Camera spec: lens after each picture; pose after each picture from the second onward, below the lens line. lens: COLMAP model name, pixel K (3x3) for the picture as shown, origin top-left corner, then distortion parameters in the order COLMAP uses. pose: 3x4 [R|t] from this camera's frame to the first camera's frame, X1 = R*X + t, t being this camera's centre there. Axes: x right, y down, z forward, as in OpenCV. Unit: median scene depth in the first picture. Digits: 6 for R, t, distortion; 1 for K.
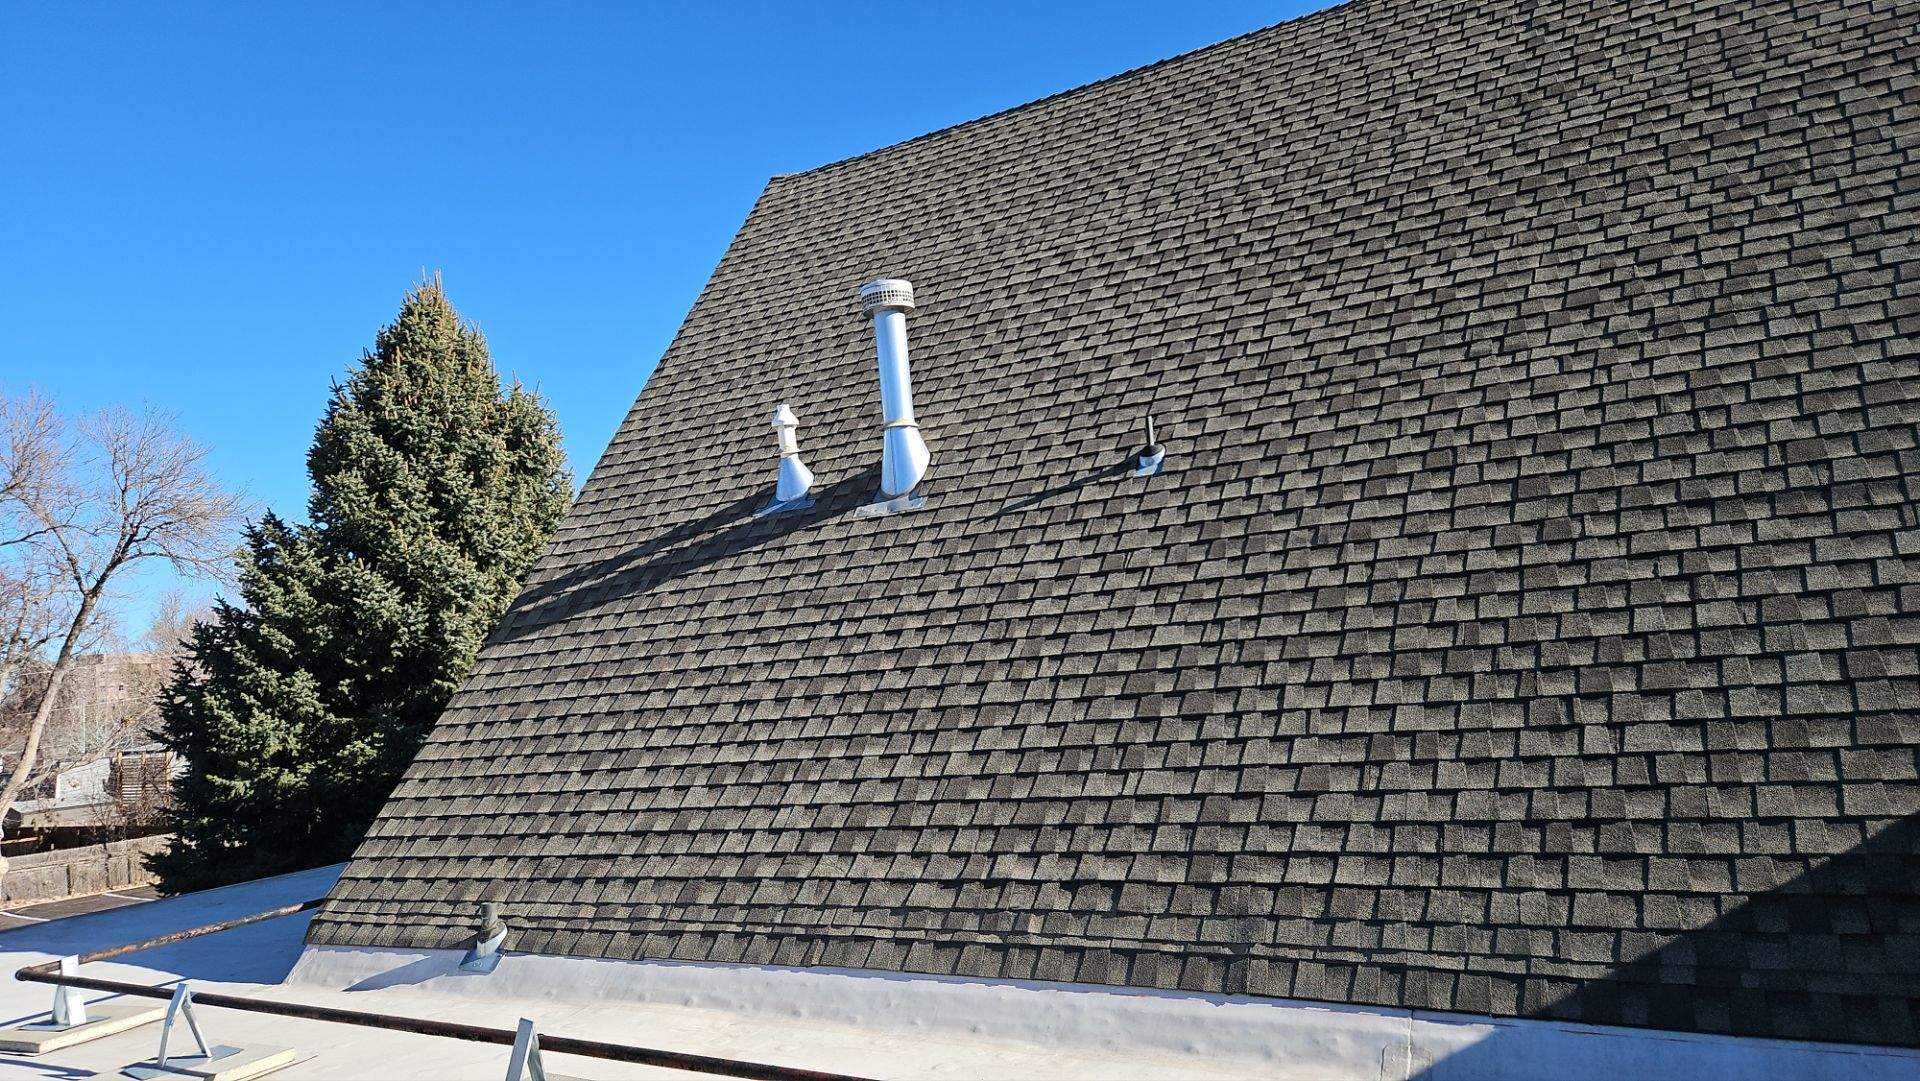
lens RADIAL K [[1271.0, 0, 960.0], [0, 1271.0, 540.5], [0, 0, 1]] dist [0.076715, -0.065876]
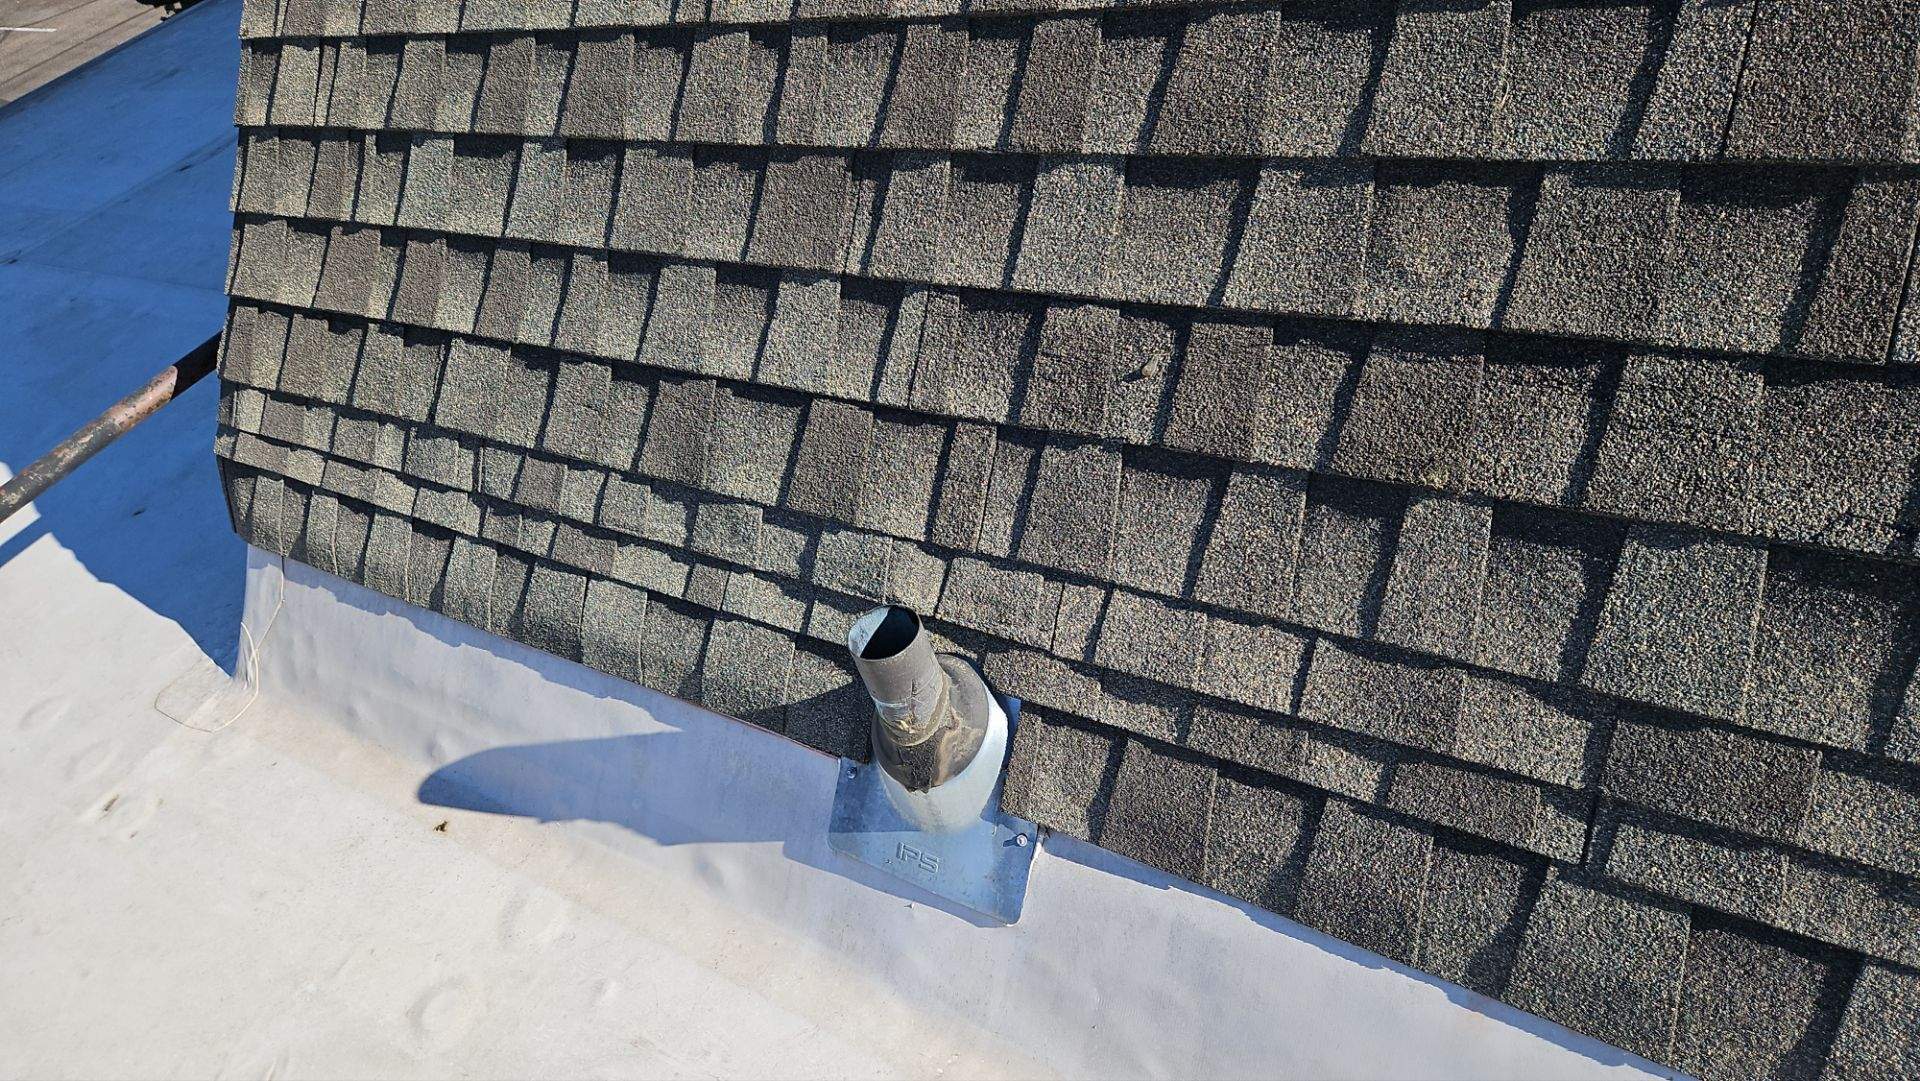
lens RADIAL K [[1271.0, 0, 960.0], [0, 1271.0, 540.5], [0, 0, 1]] dist [0.076715, -0.065876]
pose [[0.983273, -0.101197, -0.151436, -0.320904], [0.180181, 0.661956, 0.727563, 0.133990], [0.026617, -0.742680, 0.669118, 0.873267]]
